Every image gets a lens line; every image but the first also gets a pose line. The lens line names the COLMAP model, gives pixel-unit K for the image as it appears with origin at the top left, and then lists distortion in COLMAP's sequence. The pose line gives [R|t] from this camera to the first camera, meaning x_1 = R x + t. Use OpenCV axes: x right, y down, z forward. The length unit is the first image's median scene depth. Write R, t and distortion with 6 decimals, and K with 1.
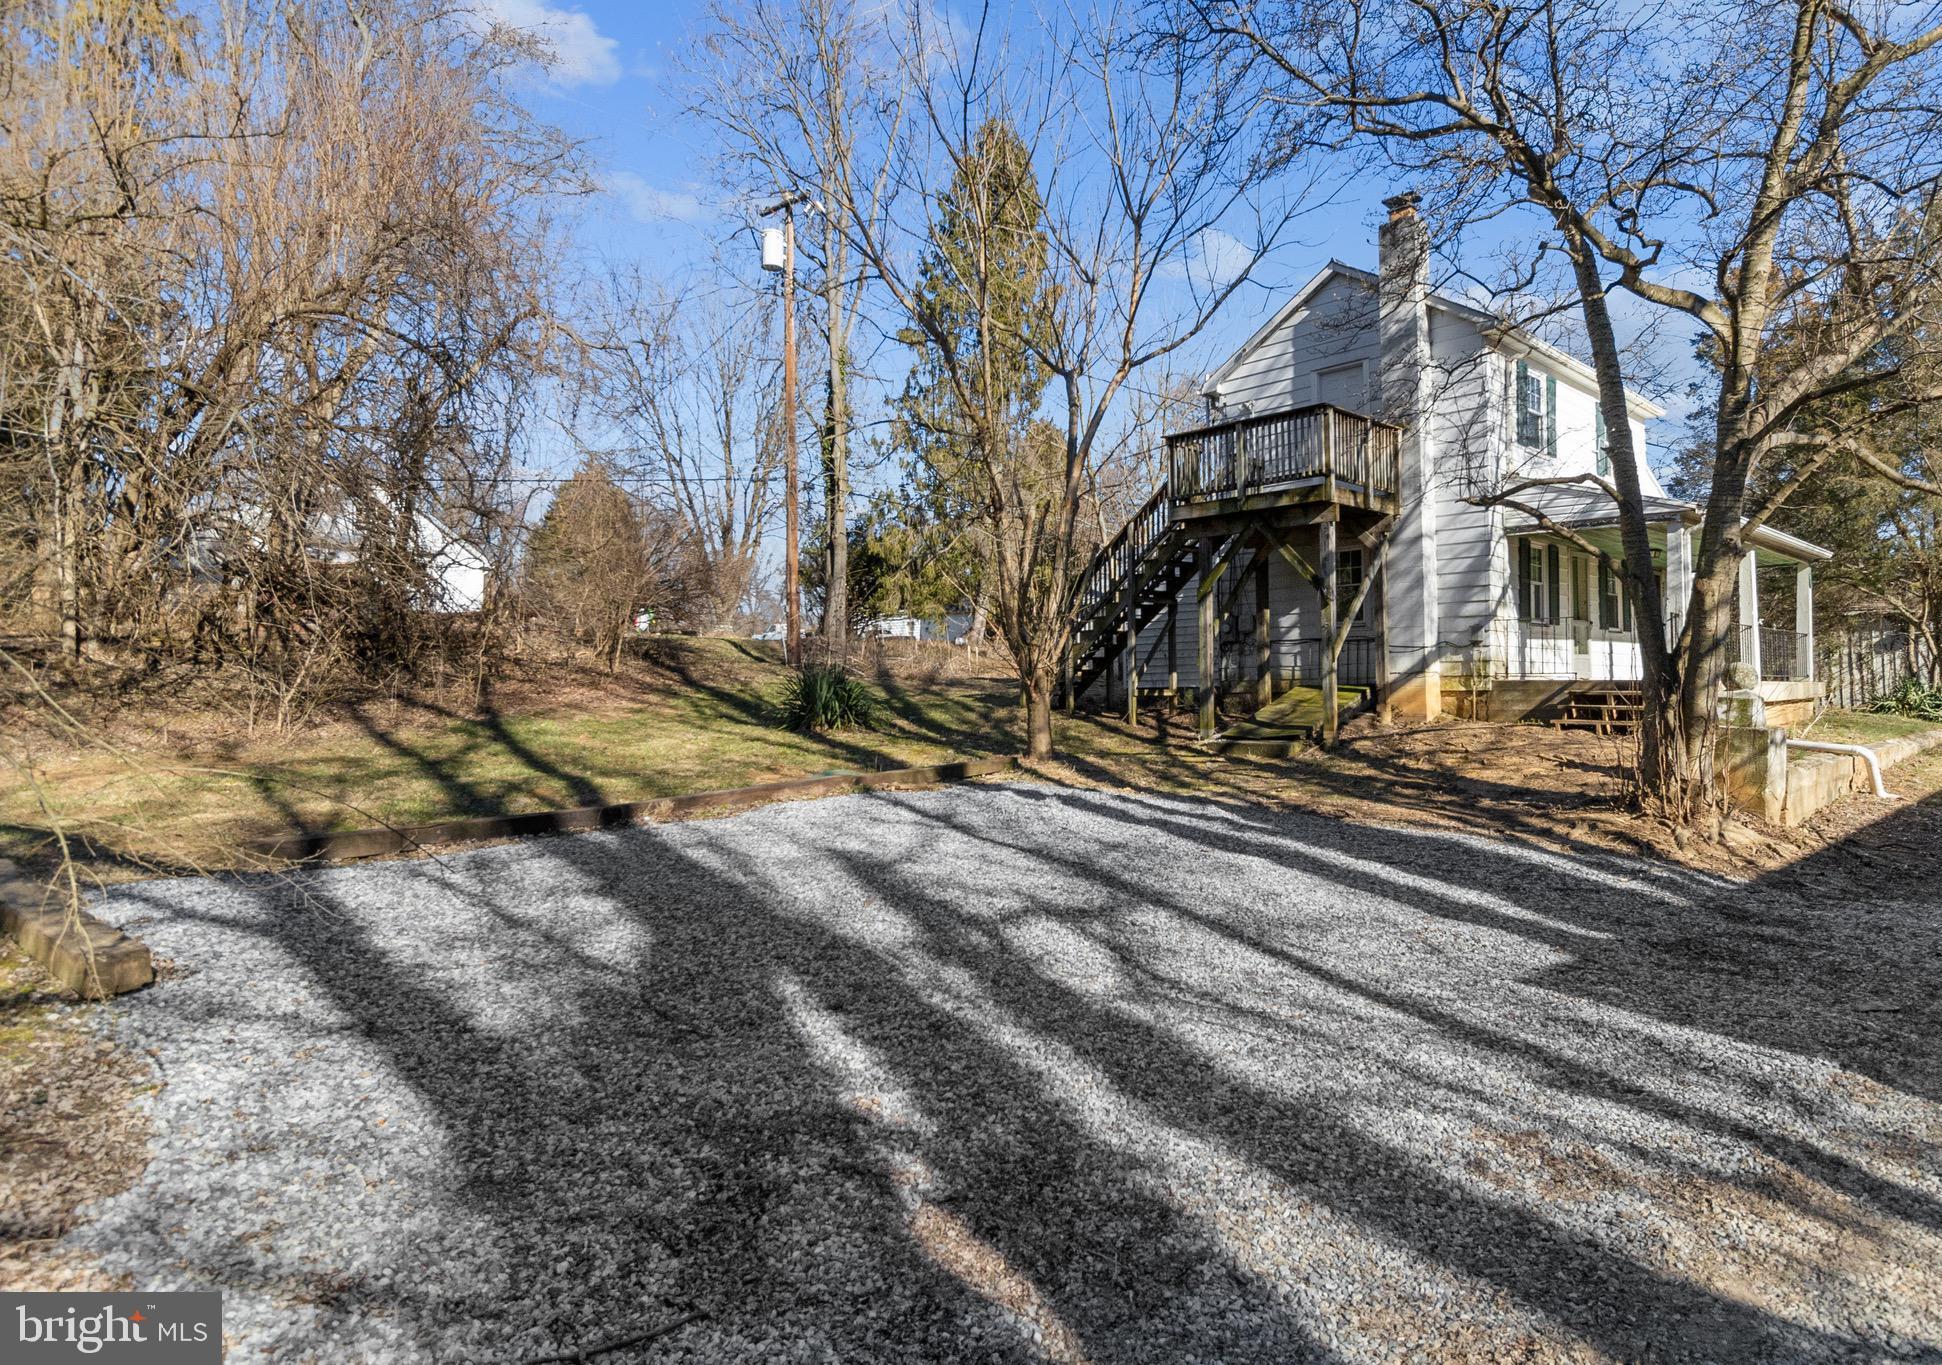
lens RADIAL K [[1085.7, 0, 971.0], [0, 1085.7, 682.5], [0, 0, 1]] dist [0.000410, 0.000089]
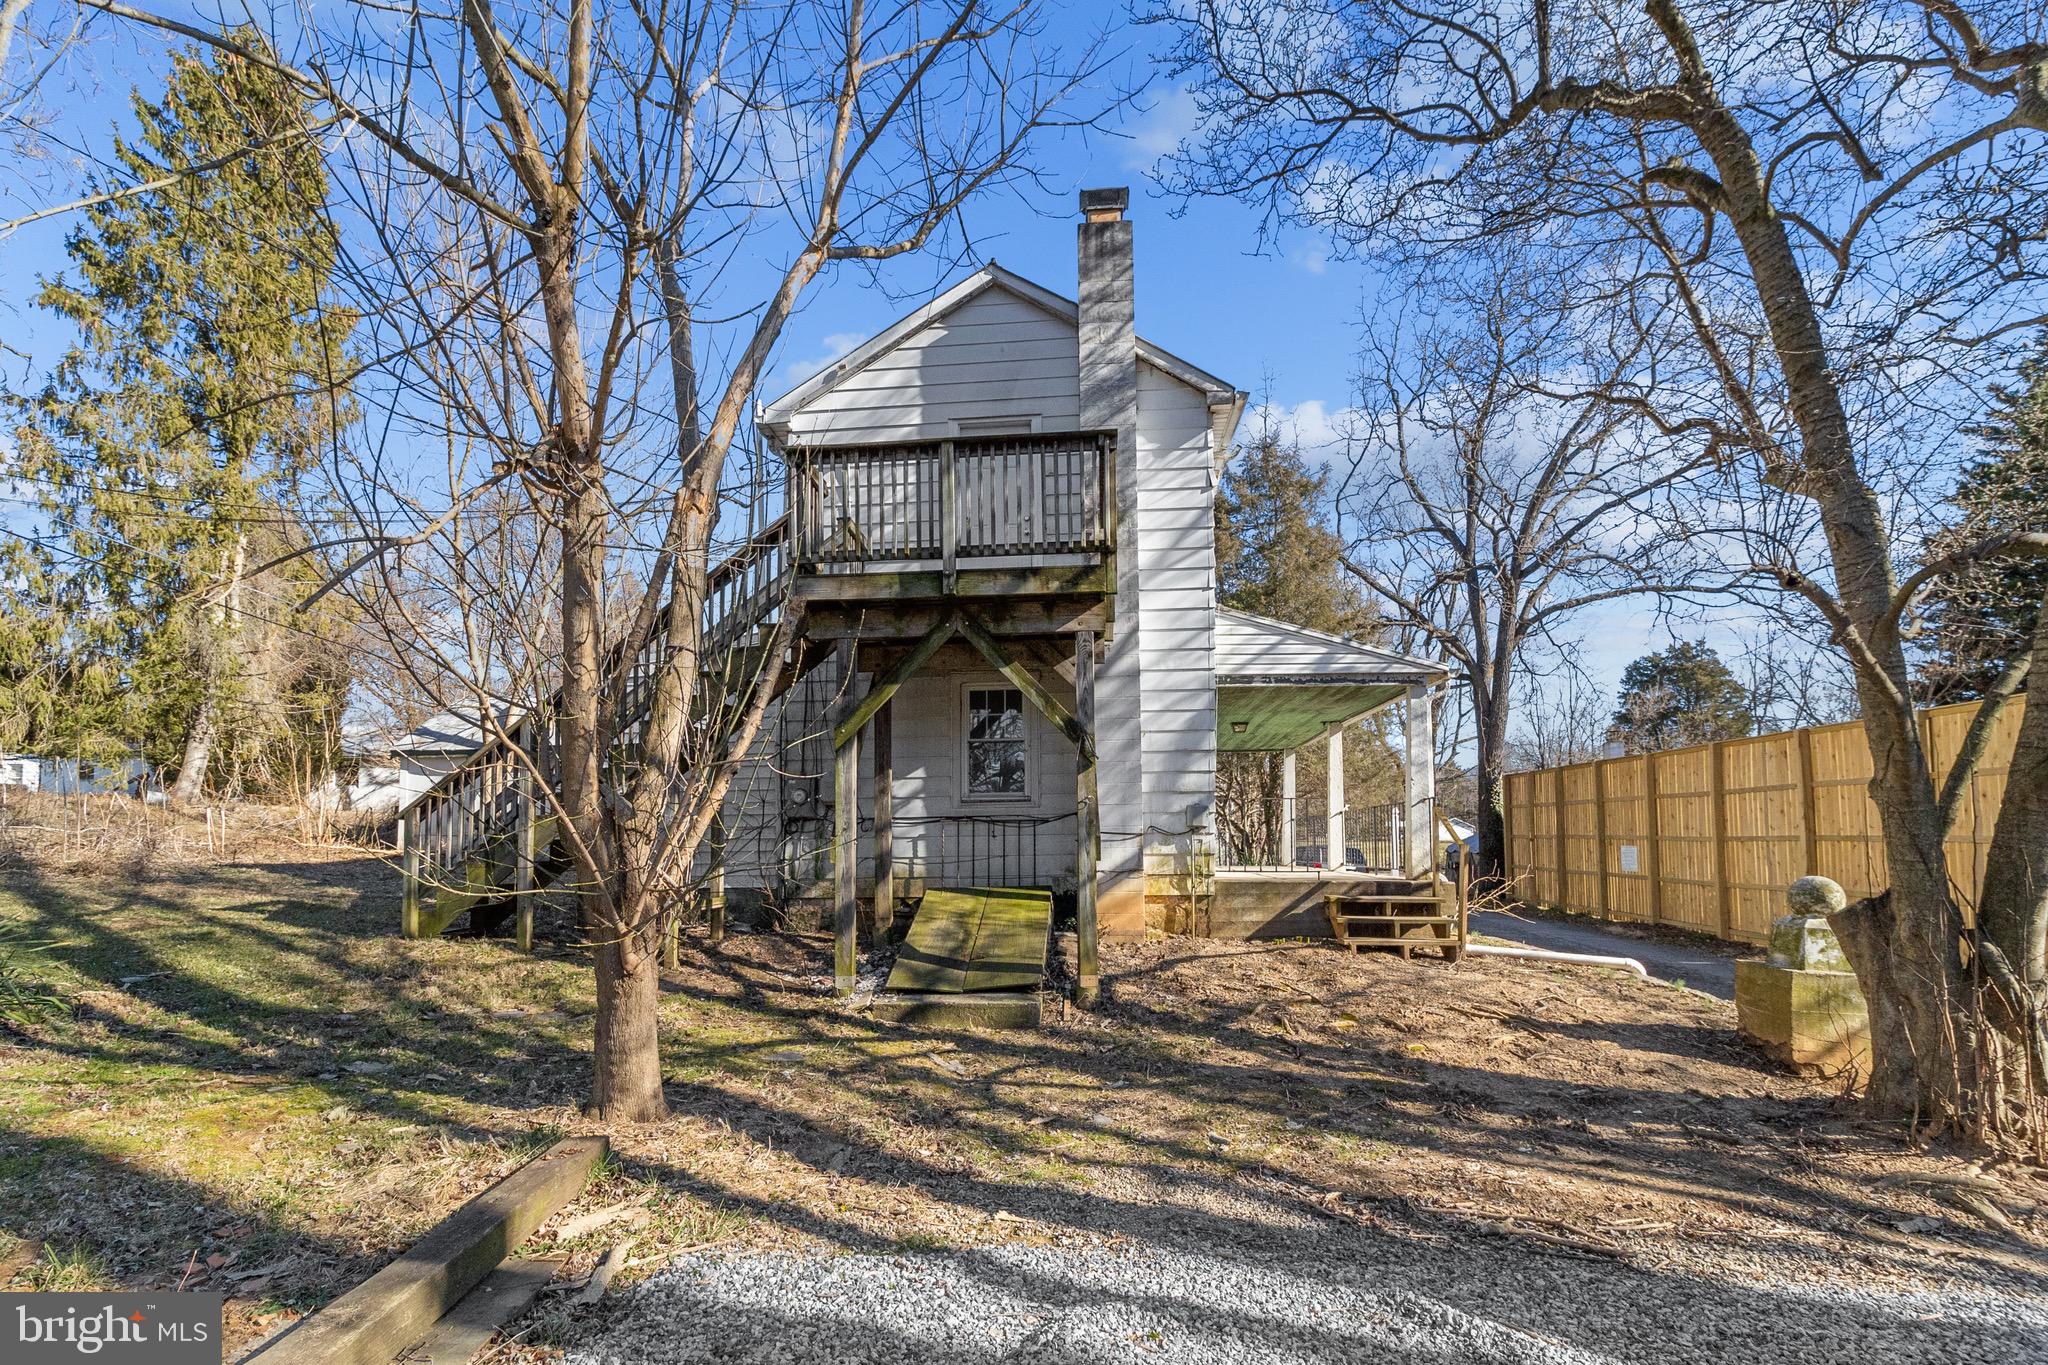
lens RADIAL K [[1051.2, 0, 1022.9], [0, 1051.2, 790.5], [0, 0, 1]] dist [0.020433, 0.001043]
pose [[0.762520, 0.033676, 0.646087, -0.073209], [0.000246, 0.998629, -0.052342, -0.024635], [-0.646964, 0.040071, 0.761467, 0.526165]]
